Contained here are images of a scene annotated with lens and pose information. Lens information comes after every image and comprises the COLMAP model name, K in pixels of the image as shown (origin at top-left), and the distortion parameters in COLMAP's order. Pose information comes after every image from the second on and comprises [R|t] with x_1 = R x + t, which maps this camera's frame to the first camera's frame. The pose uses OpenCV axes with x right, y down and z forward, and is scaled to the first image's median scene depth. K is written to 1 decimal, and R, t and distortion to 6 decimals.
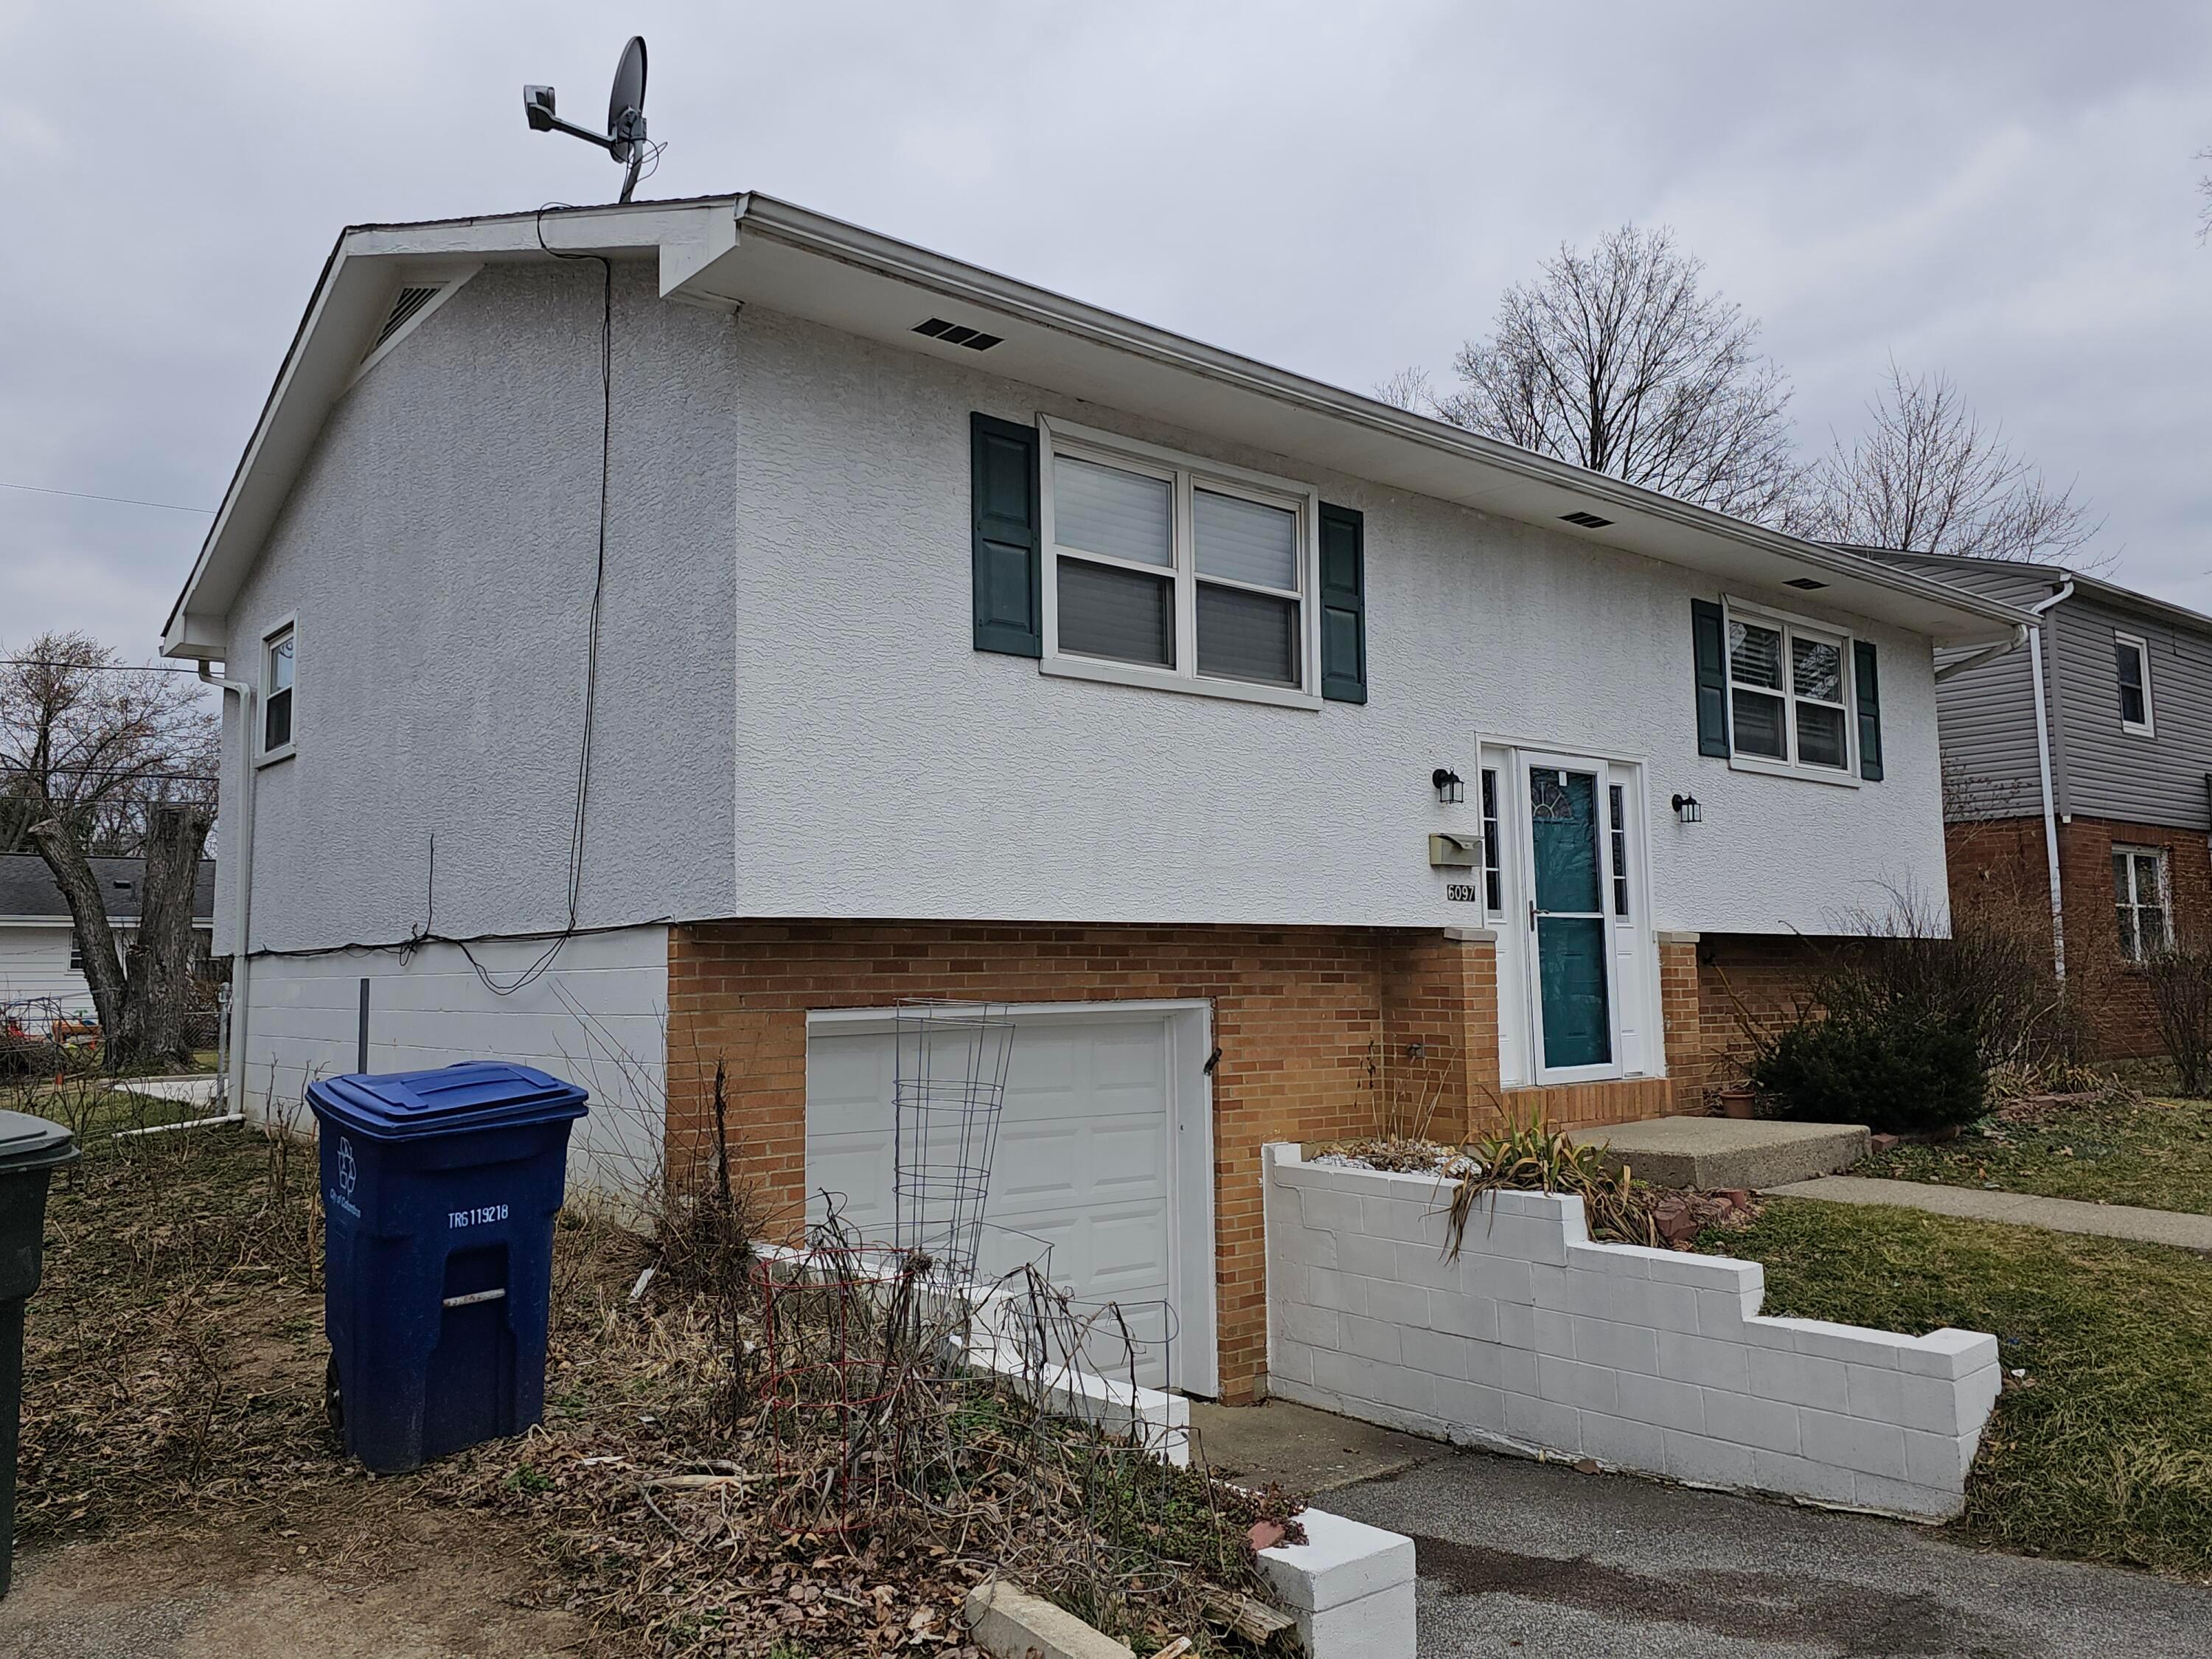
lens RADIAL K [[1692.0, 0, 1106.0], [0, 1692.0, 829.5], [0, 0, 1]] dist [0.116191, -0.210797]
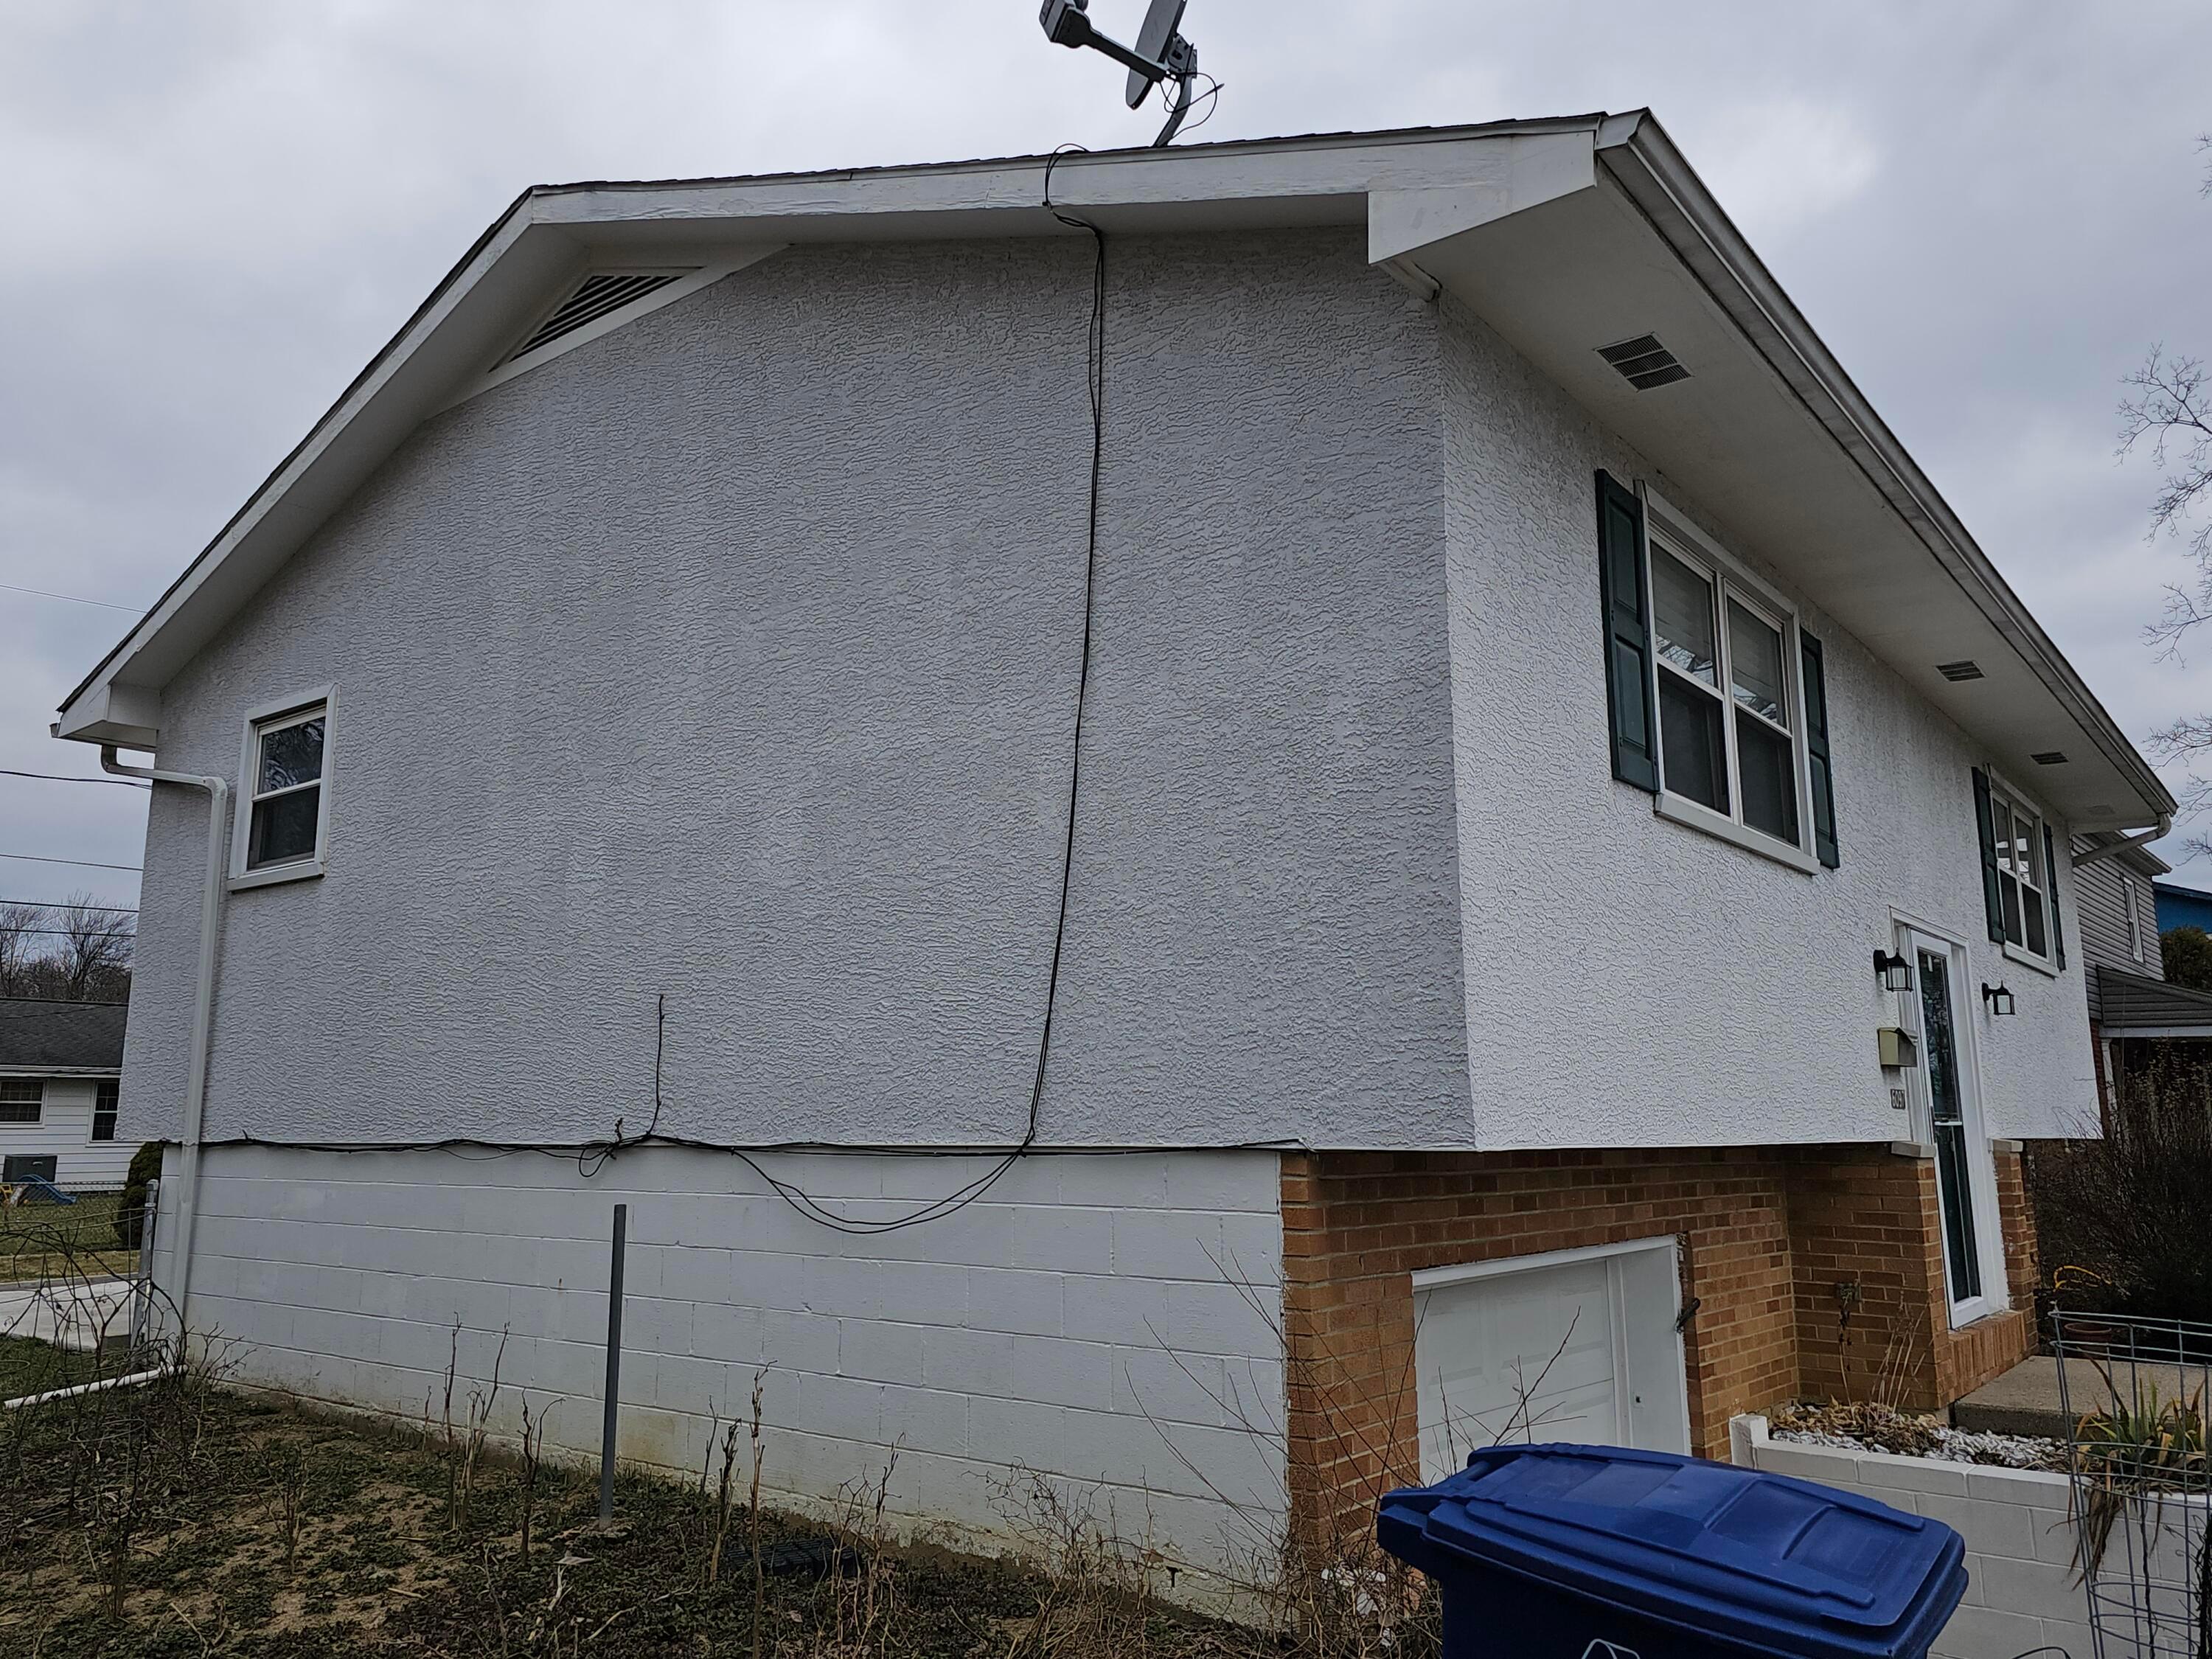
lens RADIAL K [[1692.0, 0, 1106.0], [0, 1692.0, 829.5], [0, 0, 1]] dist [0.116191, -0.210797]
pose [[0.979678, 0.045619, 0.195320, -0.365236], [-0.028449, 0.995551, -0.089827, -0.007962], [-0.198549, 0.082445, 0.976617, 0.258147]]
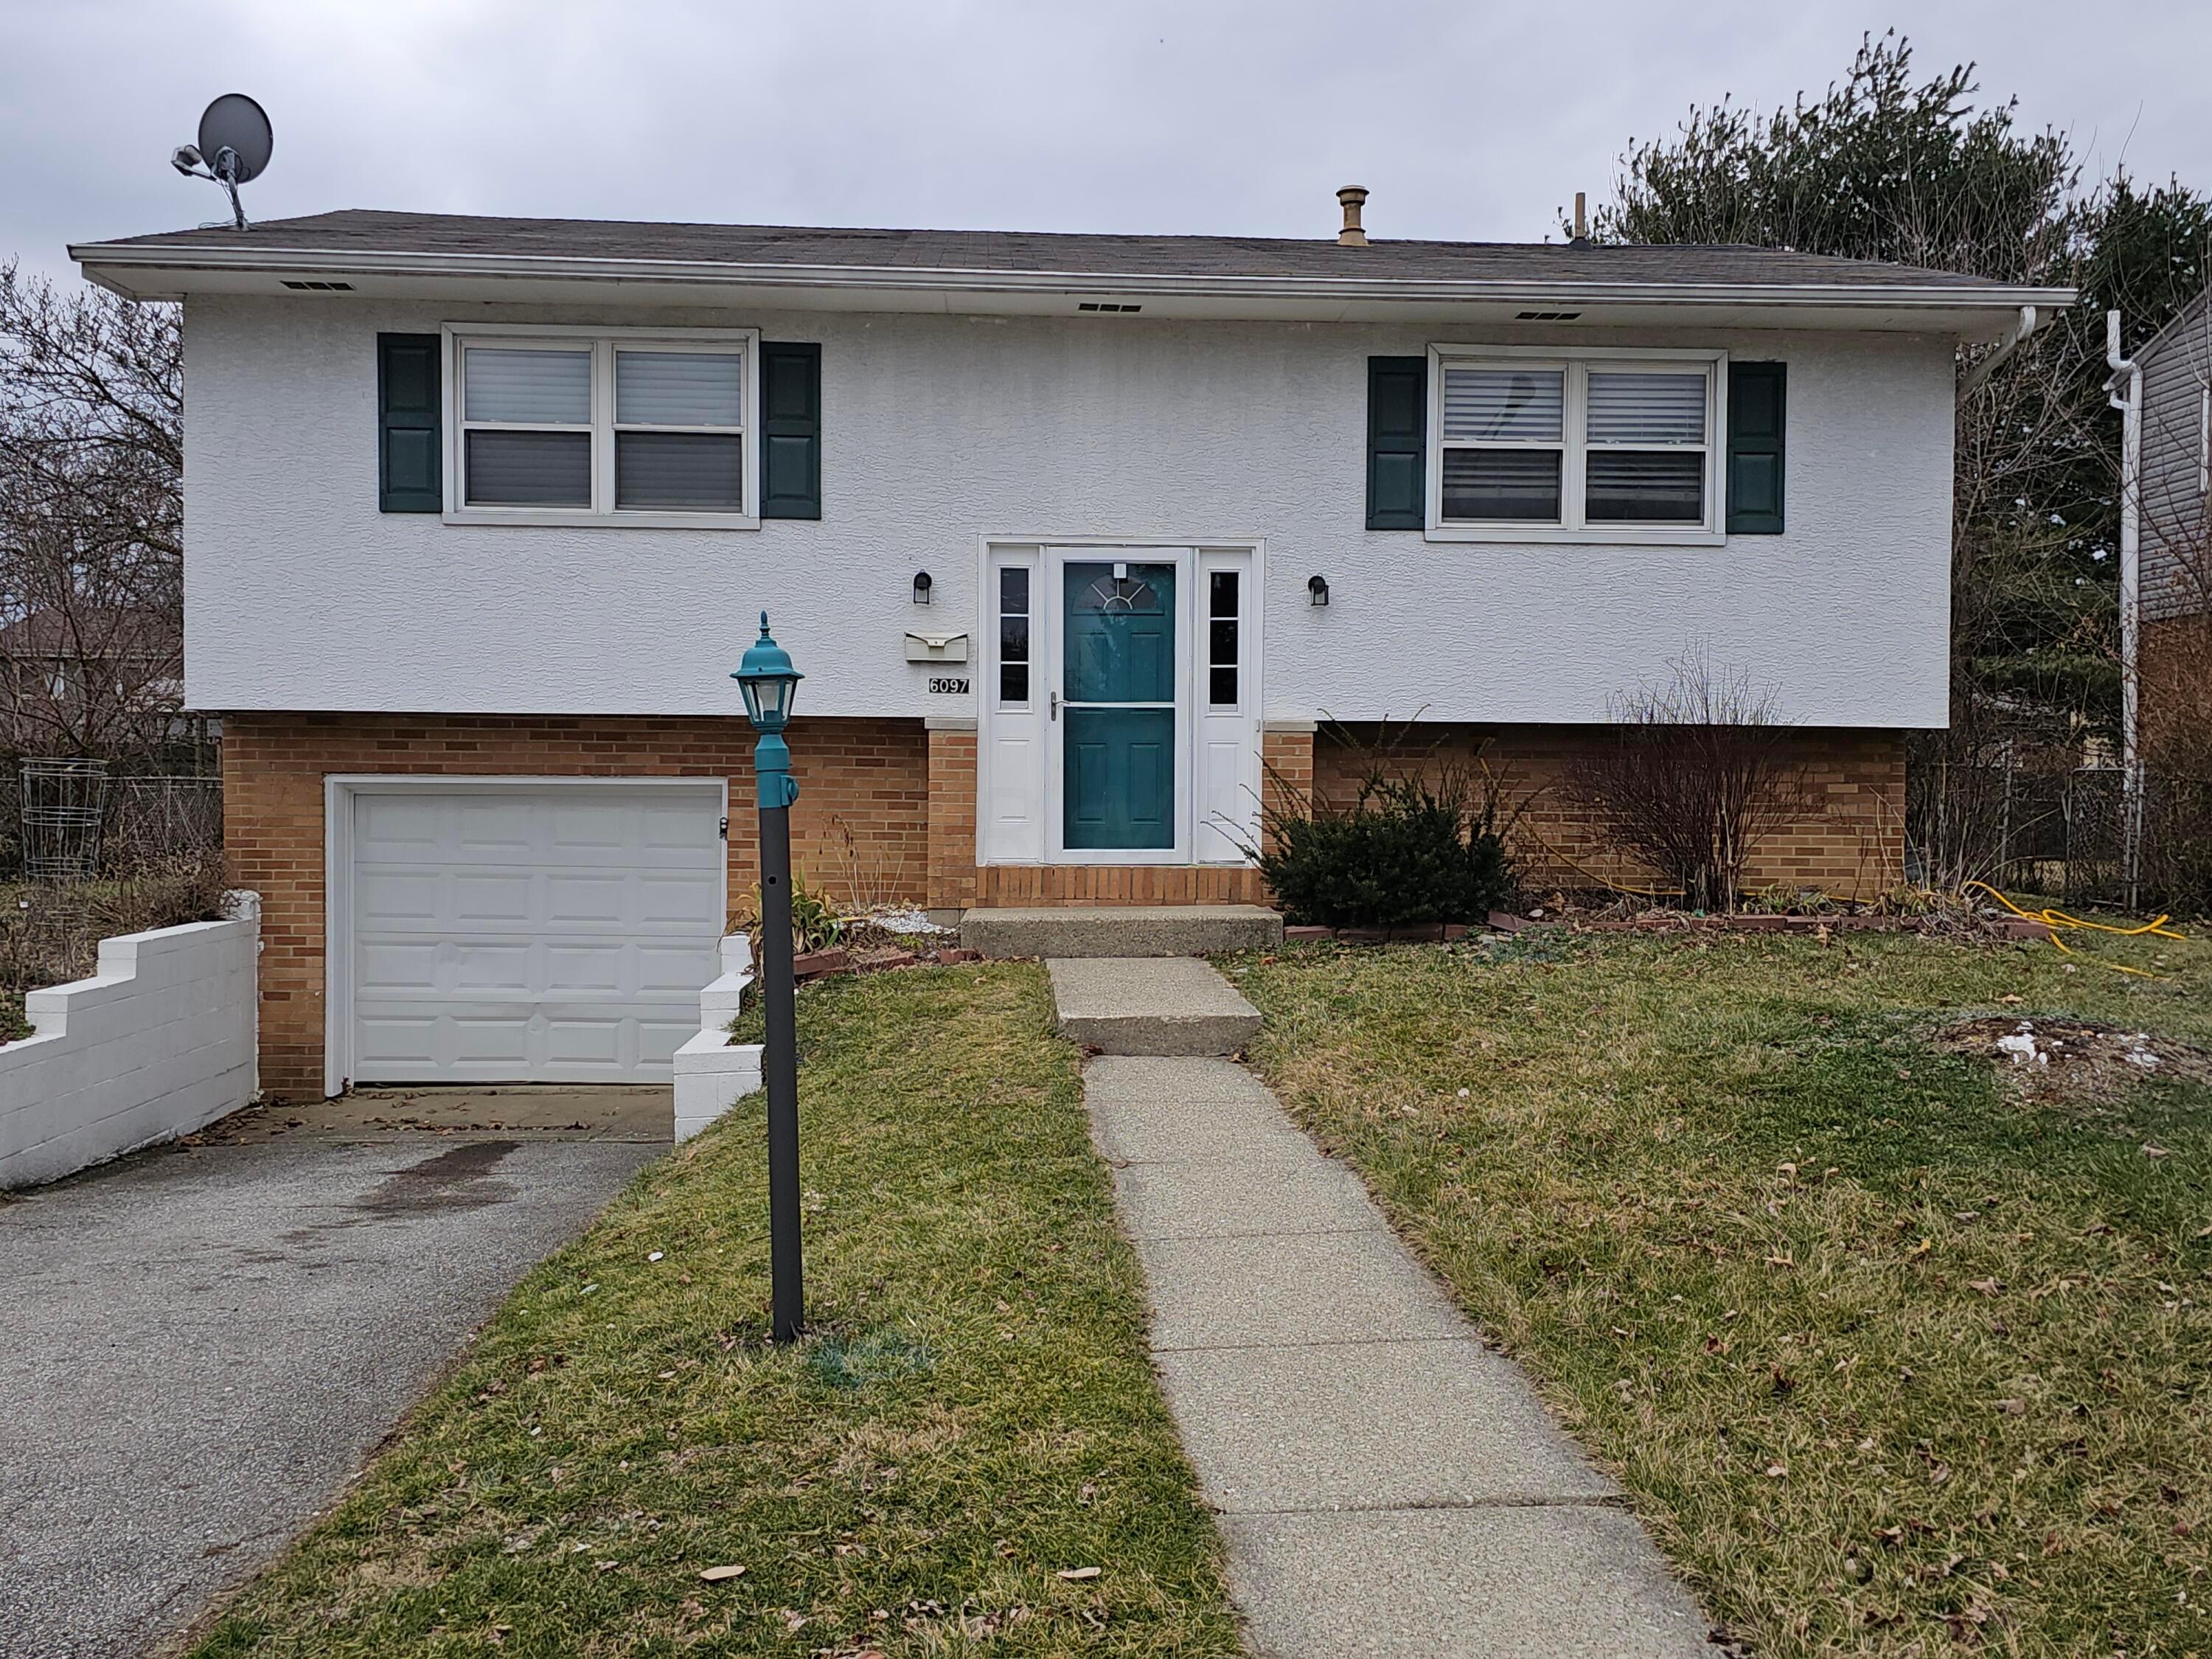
lens RADIAL K [[1692.0, 0, 1106.0], [0, 1692.0, 829.5], [0, 0, 1]] dist [0.116191, -0.210797]
pose [[0.782567, 0.029837, -0.621851, 1.029033], [0.036301, 0.994965, 0.093423, 0.033320], [0.621507, -0.095683, 0.777543, 0.220702]]
